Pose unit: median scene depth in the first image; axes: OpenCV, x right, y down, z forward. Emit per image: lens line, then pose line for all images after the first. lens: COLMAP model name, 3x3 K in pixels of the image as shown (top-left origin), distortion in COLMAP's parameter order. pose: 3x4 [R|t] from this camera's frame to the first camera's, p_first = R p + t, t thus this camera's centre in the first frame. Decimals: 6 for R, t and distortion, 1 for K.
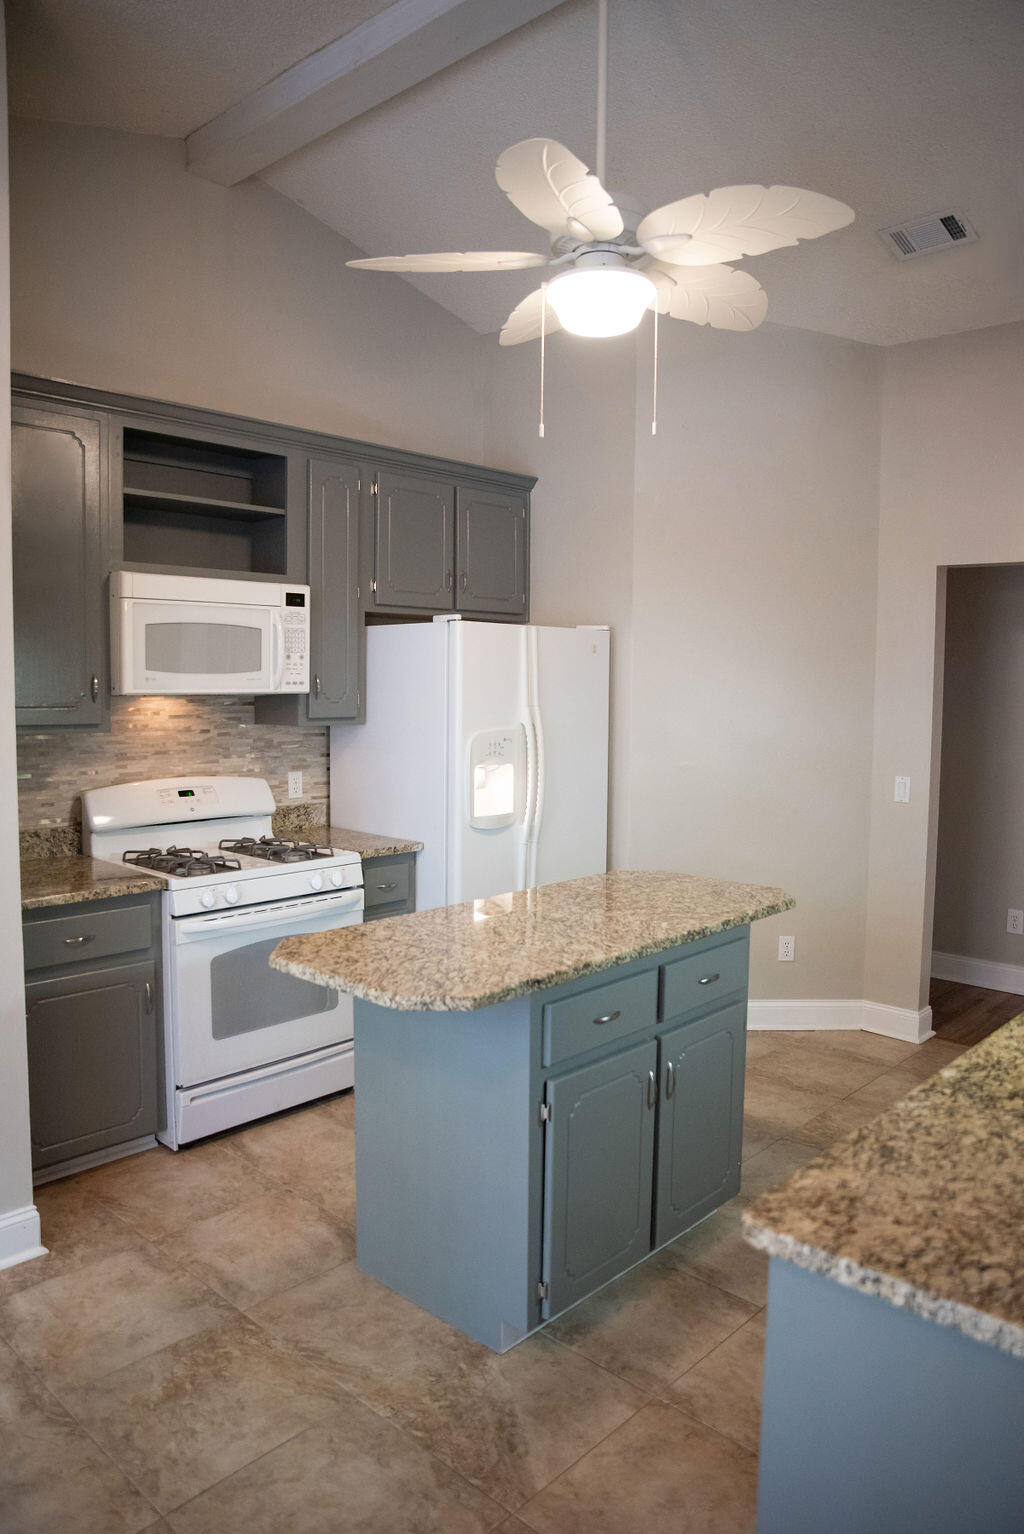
lens RADIAL K [[1056.0, 0, 512.0], [0, 1056.0, 767.0], [0, 0, 1]] dist [0.002458, 0.005457]
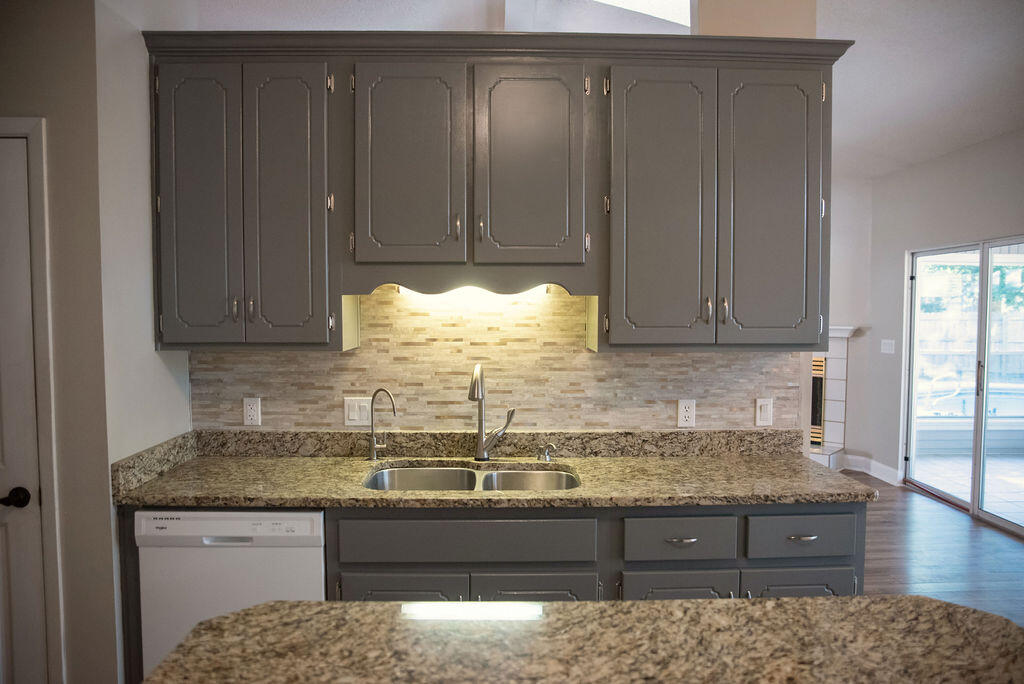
lens RADIAL K [[704.9, 0, 512.0], [0, 704.9, 342.0], [0, 0, 1]] dist [0.002458, 0.005457]
pose [[-0.711273, -0.034306, 0.702078, -0.213614], [0.054644, 0.993087, 0.103885, -0.118496], [-0.700789, 0.112254, -0.704481, 1.596823]]
